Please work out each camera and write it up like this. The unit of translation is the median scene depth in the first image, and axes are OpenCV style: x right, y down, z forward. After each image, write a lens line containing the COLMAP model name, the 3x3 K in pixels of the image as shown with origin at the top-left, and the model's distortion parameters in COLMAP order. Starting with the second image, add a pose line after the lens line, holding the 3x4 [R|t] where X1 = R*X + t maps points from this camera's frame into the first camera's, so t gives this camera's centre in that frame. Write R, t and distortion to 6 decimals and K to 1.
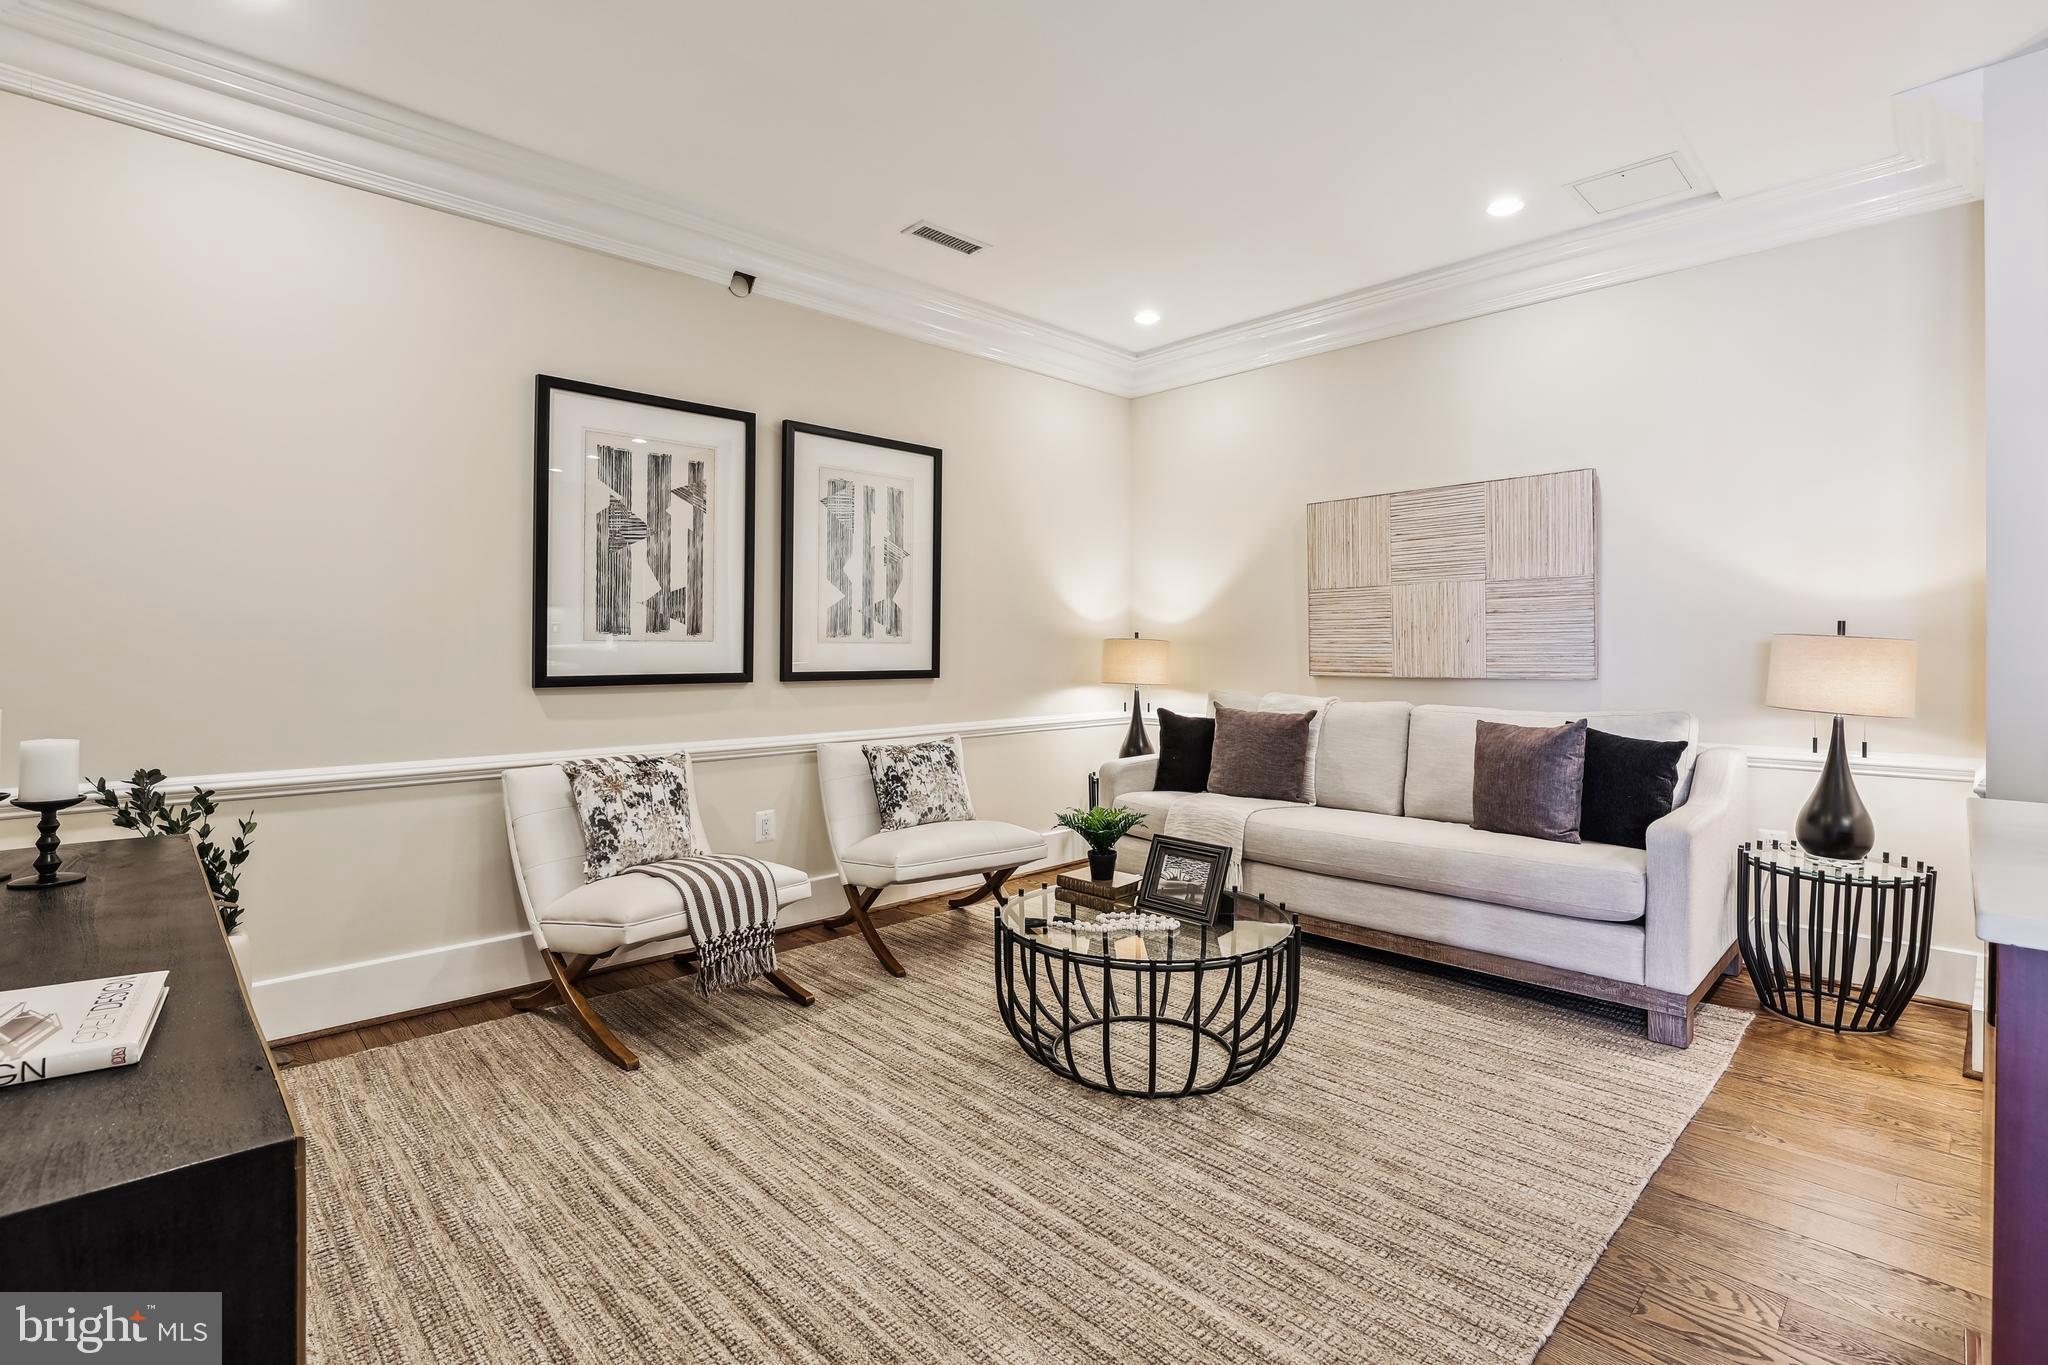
lens RADIAL K [[948.1, 0, 1034.0], [0, 948.1, 648.8], [0, 0, 1]] dist [-0.039459, 0.008068]
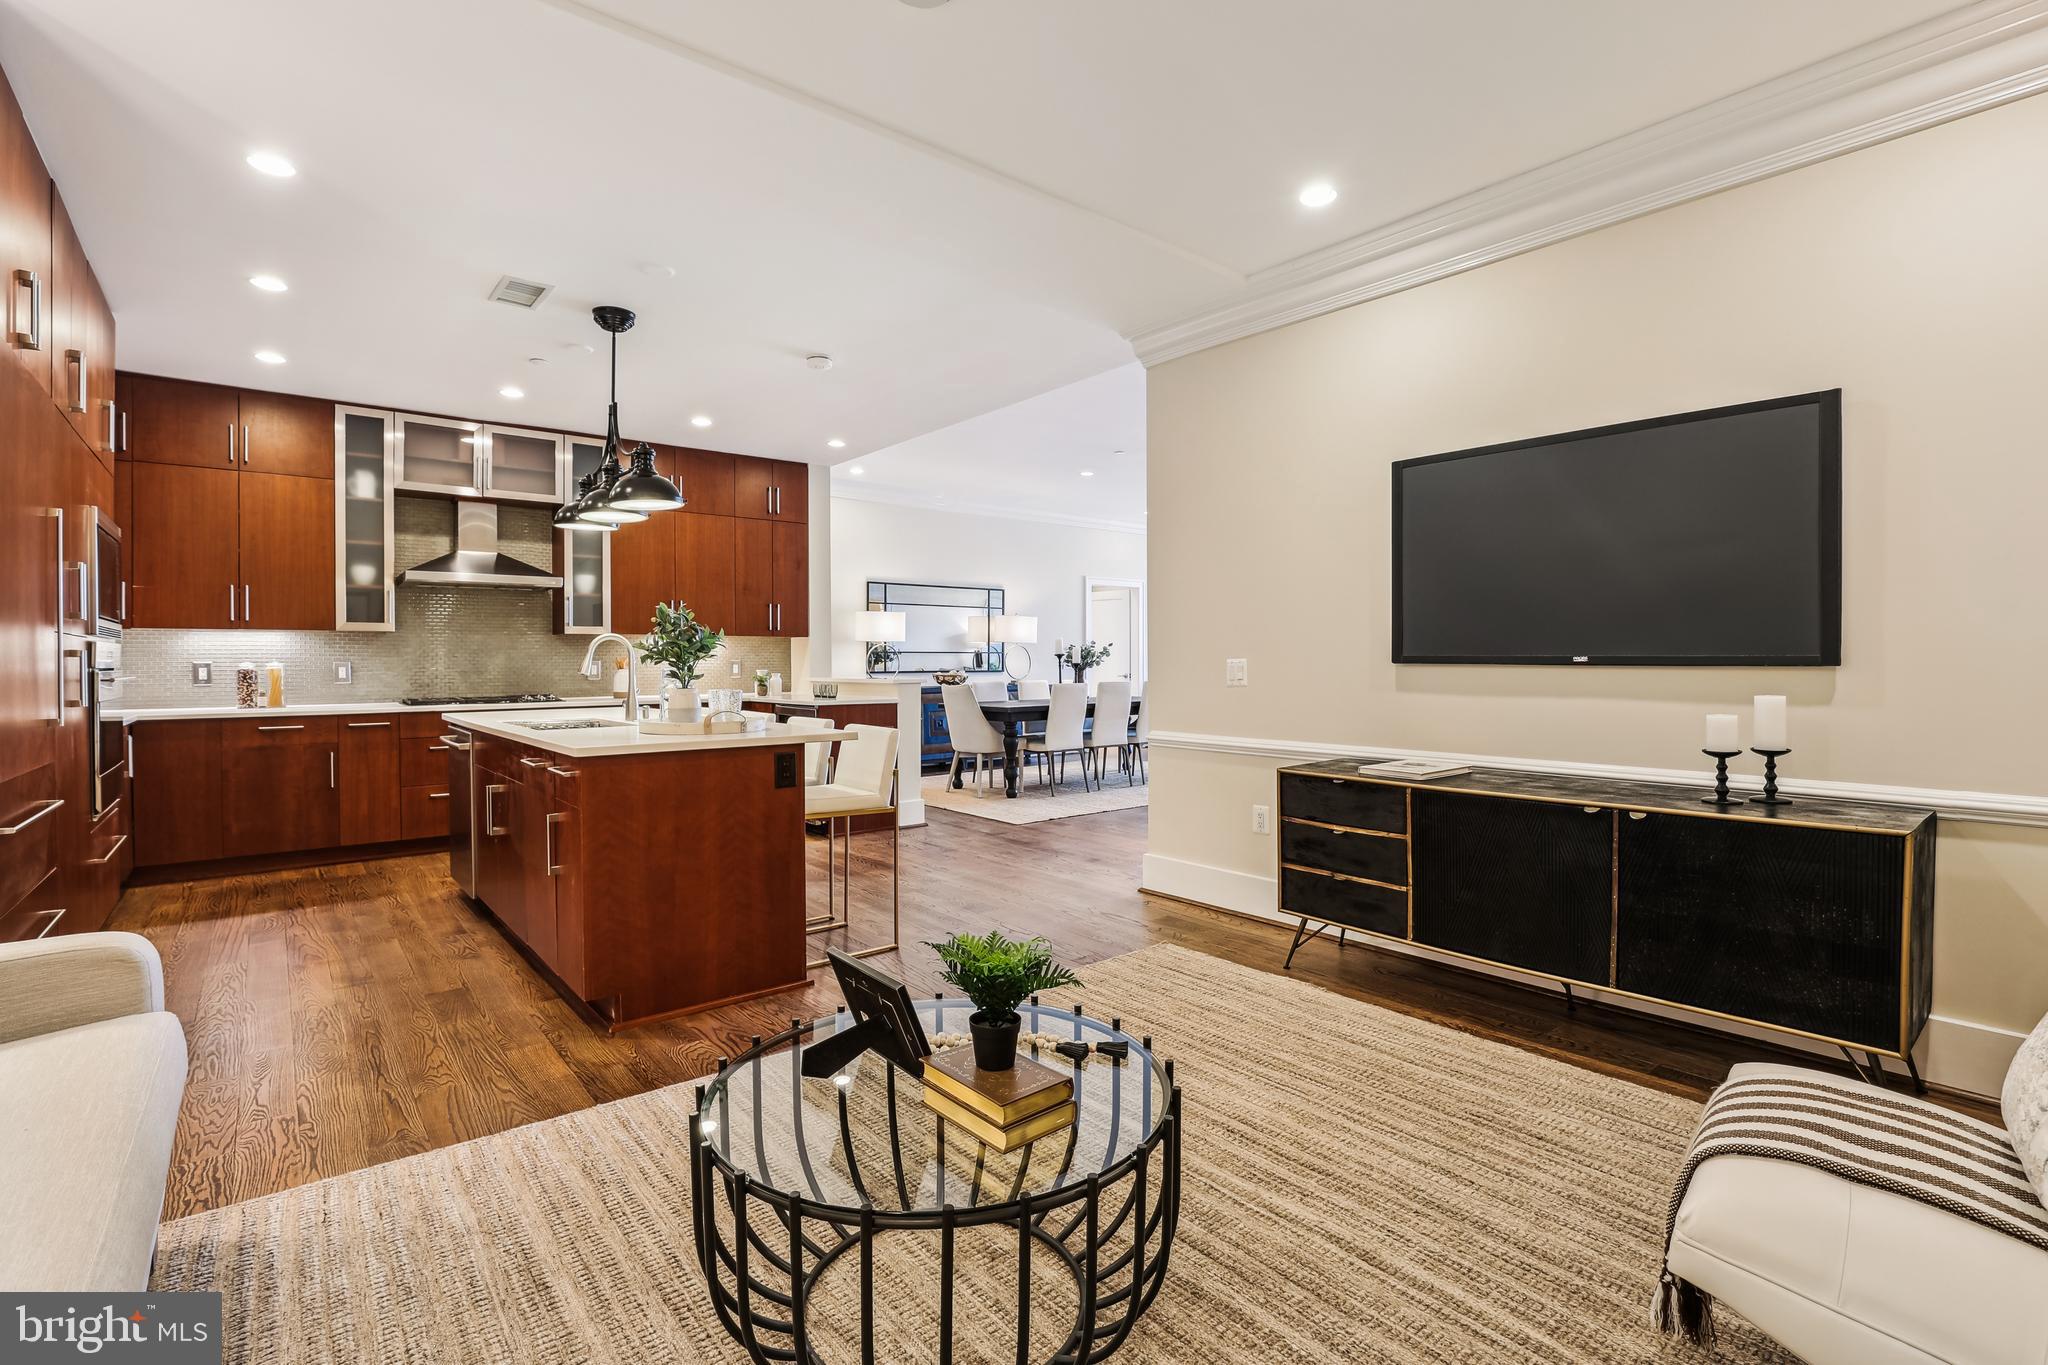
lens RADIAL K [[948.1, 0, 1031.7], [0, 948.1, 664.6], [0, 0, 1]] dist [-0.039459, 0.008068]
pose [[-0.997027, 0.004406, 0.076927, 0.005700], [0.004653, 0.999985, 0.003038, -0.000205], [-0.076912, 0.003387, -0.997032, 1.202799]]
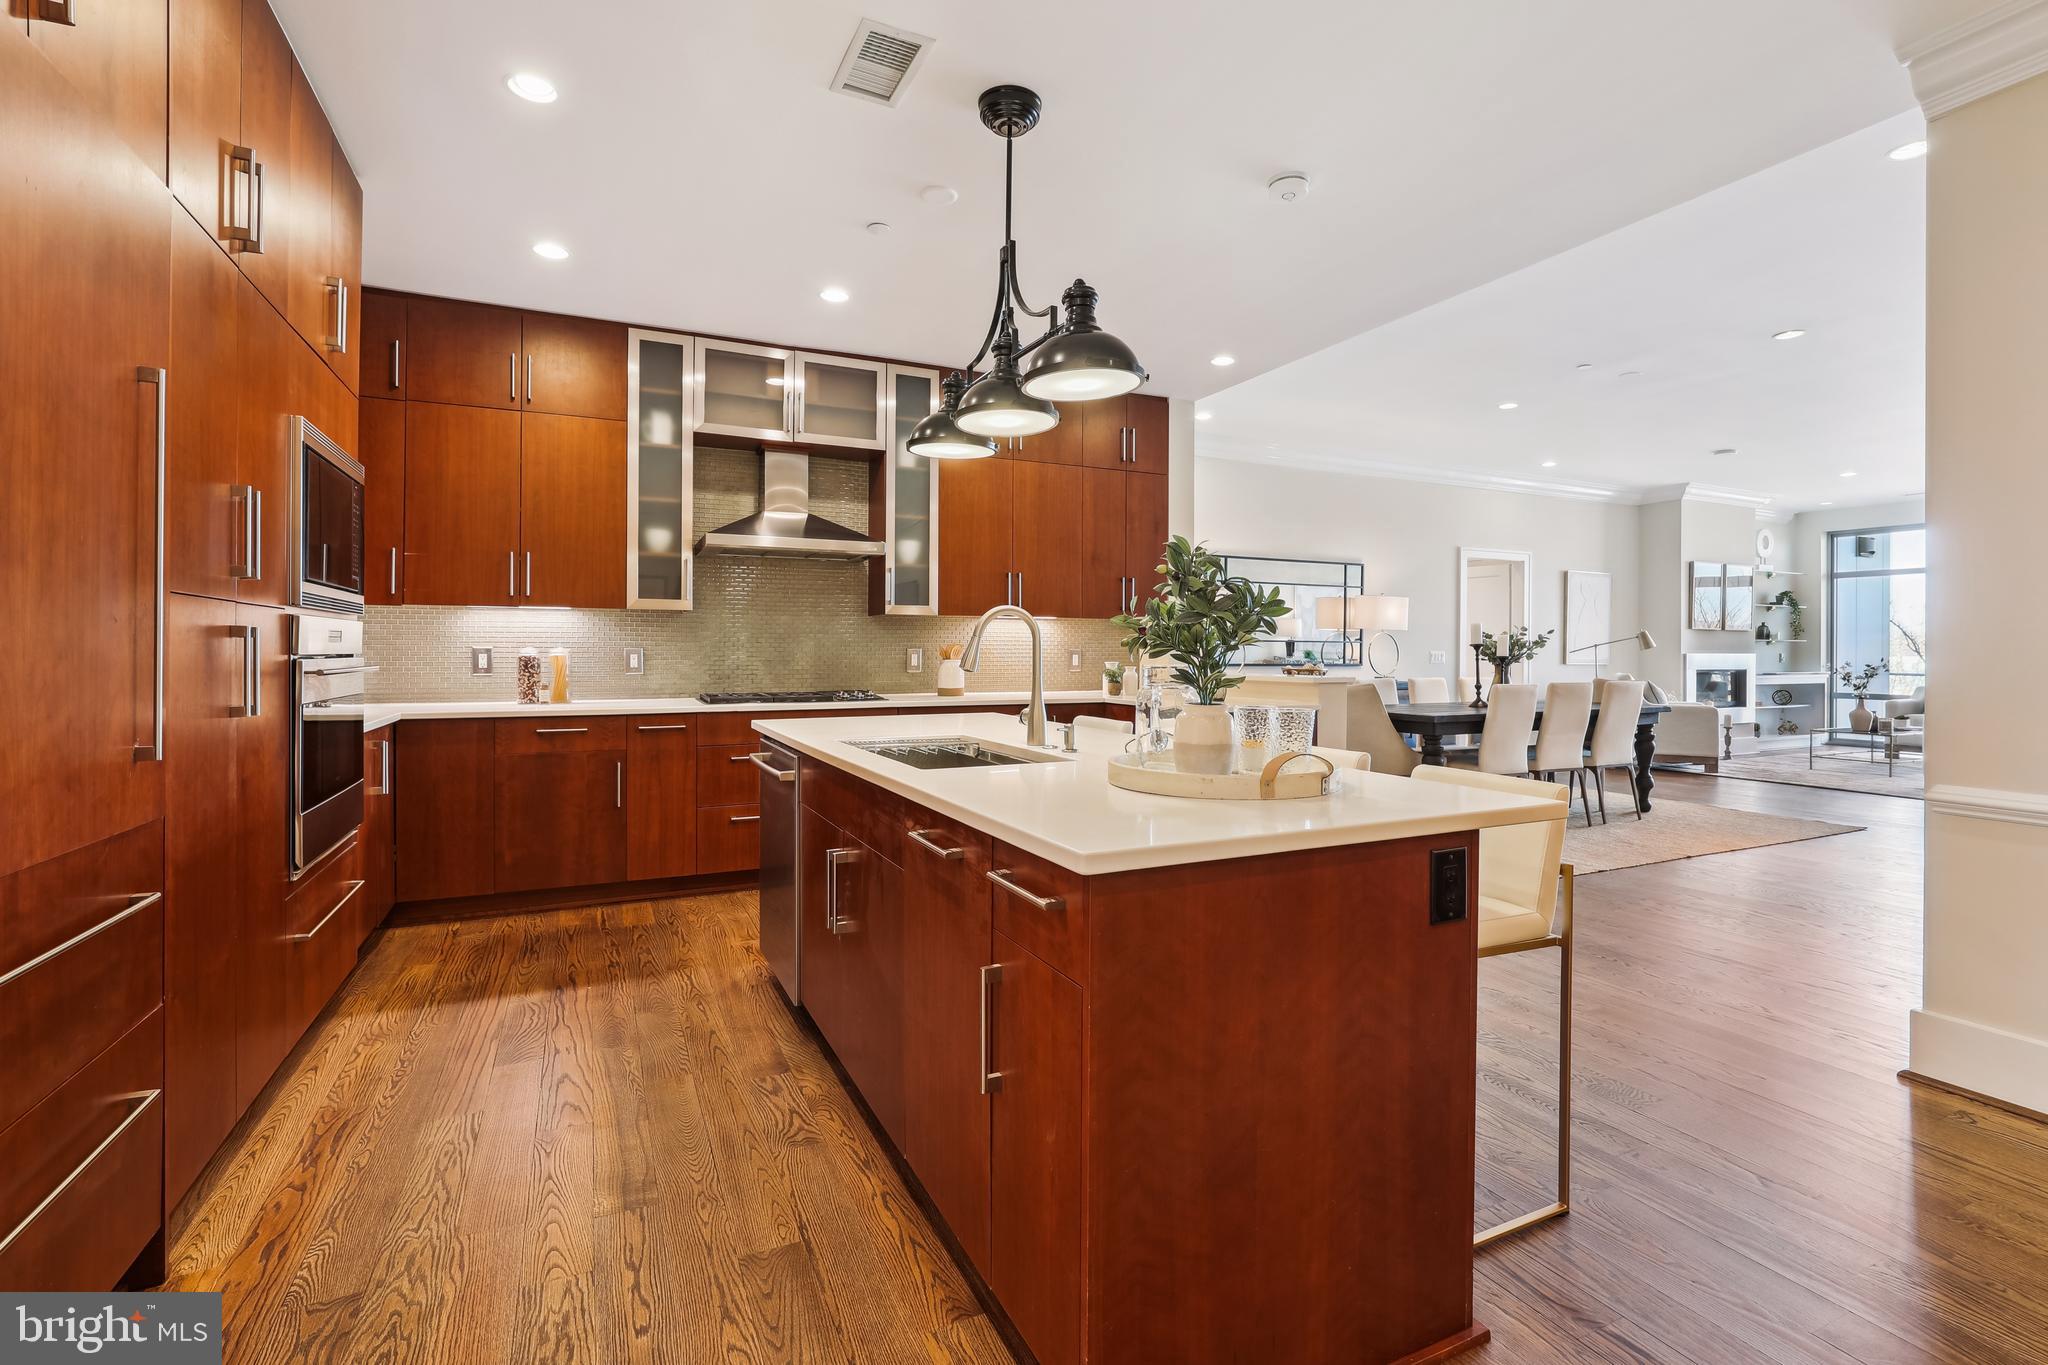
lens RADIAL K [[929.5, 0, 1025.2], [0, 929.5, 642.2], [0, 0, 1]] dist [-0.018722, 0.000299]
pose [[-0.946778, 0.000438, 0.321887, 0.365155], [-0.002960, 0.999945, -0.010066, -0.001809], [-0.321873, -0.010483, -0.946725, 0.763294]]
